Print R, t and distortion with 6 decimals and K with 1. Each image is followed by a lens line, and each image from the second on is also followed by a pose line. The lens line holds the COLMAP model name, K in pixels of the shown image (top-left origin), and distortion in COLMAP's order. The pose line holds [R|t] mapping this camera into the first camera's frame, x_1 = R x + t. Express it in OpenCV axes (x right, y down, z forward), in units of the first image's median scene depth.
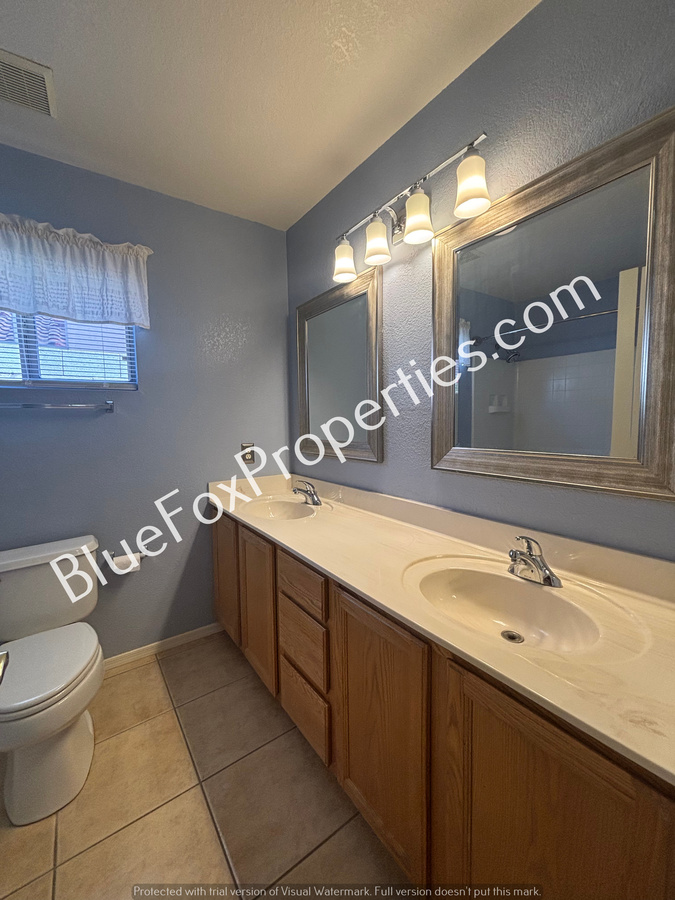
lens RADIAL K [[363.8, 0, 335.5], [0, 363.8, 444.3], [0, 0, 1]] dist [0.003924, 0.000232]
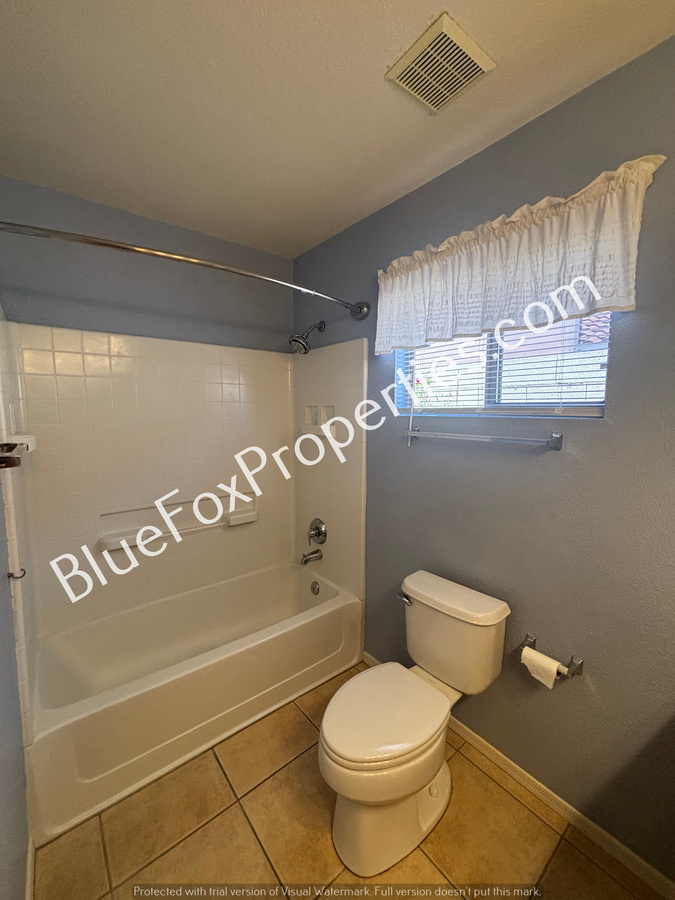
lens RADIAL K [[363.8, 0, 336.7], [0, 363.8, 448.1], [0, 0, 1]] dist [0.003924, 0.000232]
pose [[0.034278, 0.122302, -0.991901, 0.062099], [-0.095450, 0.988348, 0.118565, -0.143765], [0.994844, 0.090613, 0.045553, 0.597603]]
